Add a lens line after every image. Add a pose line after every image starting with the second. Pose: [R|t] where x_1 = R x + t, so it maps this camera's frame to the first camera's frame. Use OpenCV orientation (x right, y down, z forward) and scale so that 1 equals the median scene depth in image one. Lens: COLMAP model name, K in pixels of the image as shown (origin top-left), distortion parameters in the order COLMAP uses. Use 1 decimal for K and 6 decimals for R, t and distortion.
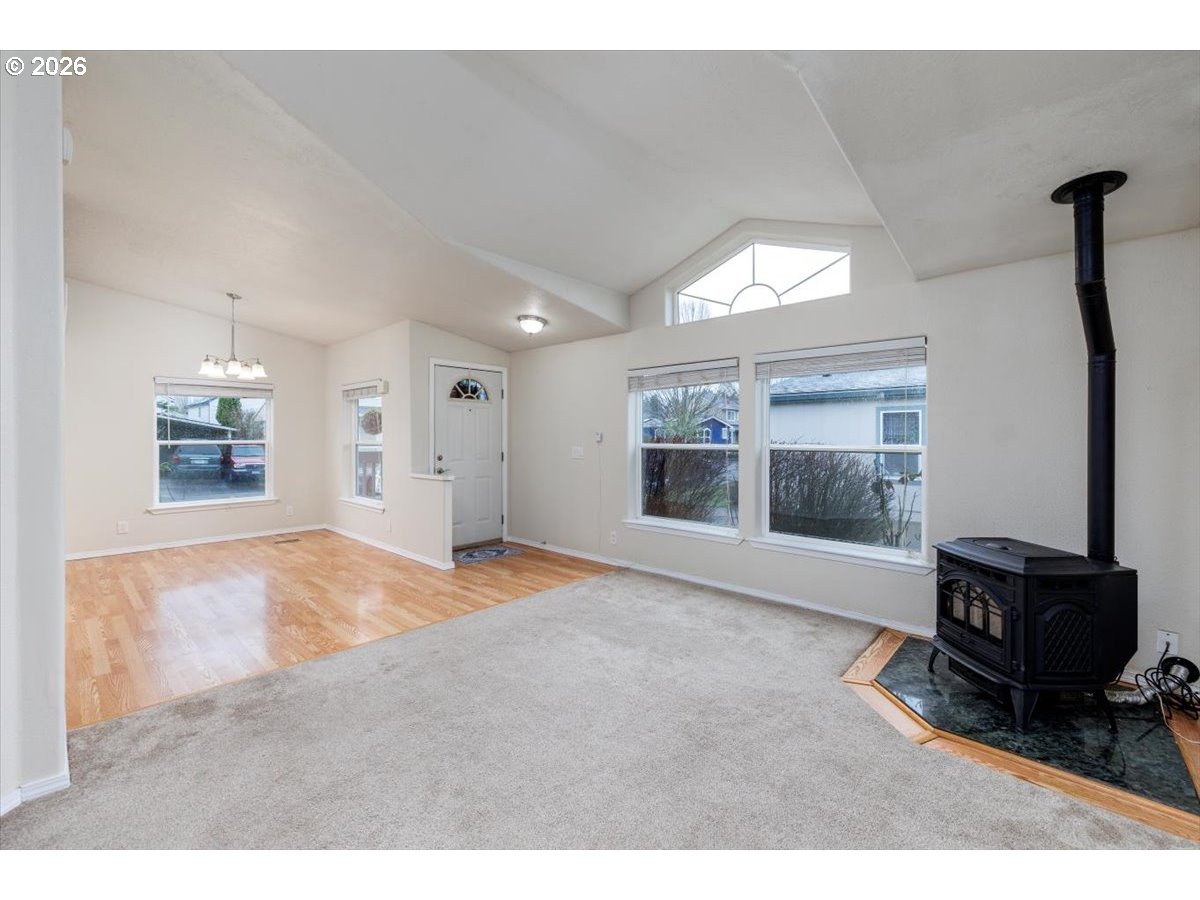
lens RADIAL K [[499.5, 0, 604.7], [0, 499.5, 443.8], [0, 0, 1]] dist [-0.000713, 0.000164]
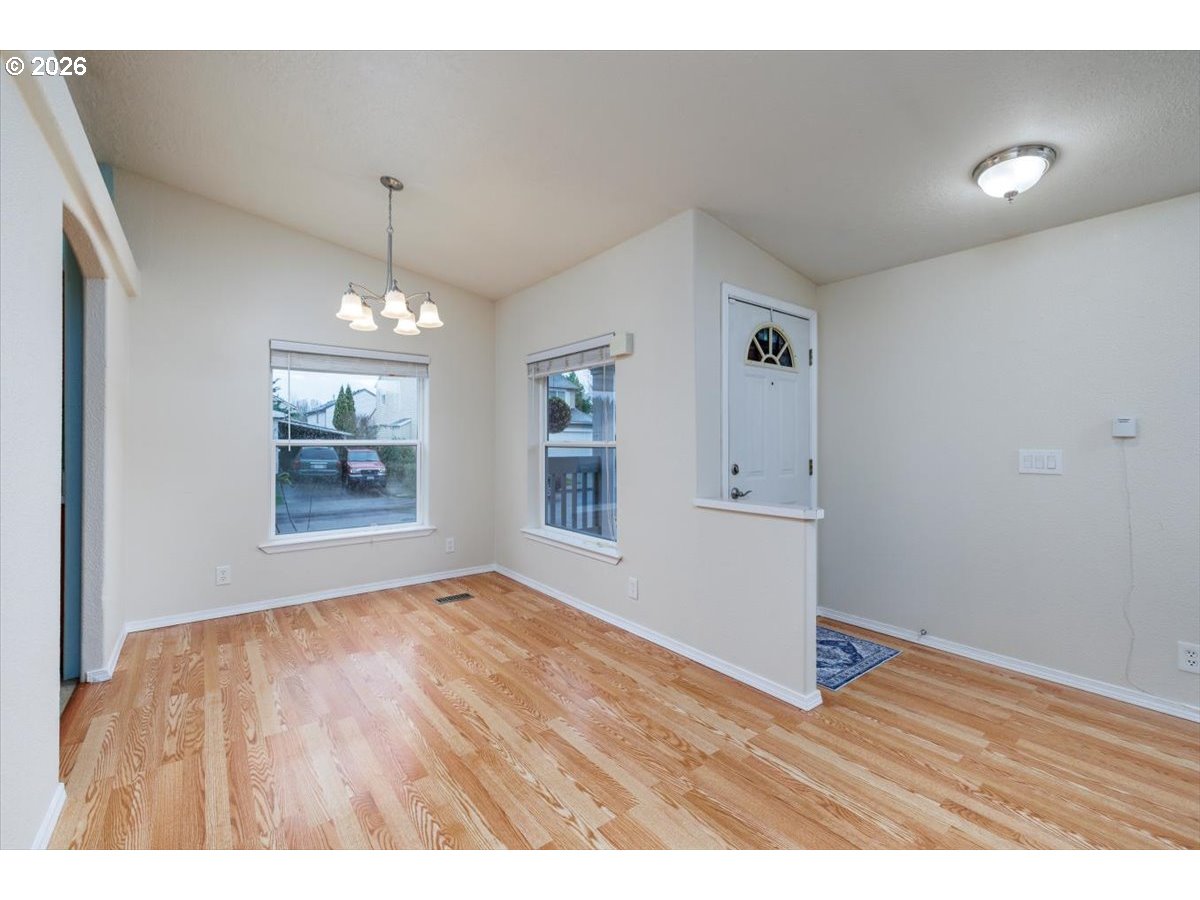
lens RADIAL K [[499.5, 0, 604.7], [0, 499.5, 445.3], [0, 0, 1]] dist [-0.000713, 0.000164]
pose [[0.987659, 0.000487, -0.156617, -0.364599], [-0.001849, 0.999962, -0.008548, 0.006330], [0.156607, 0.008732, 0.987622, 0.421324]]
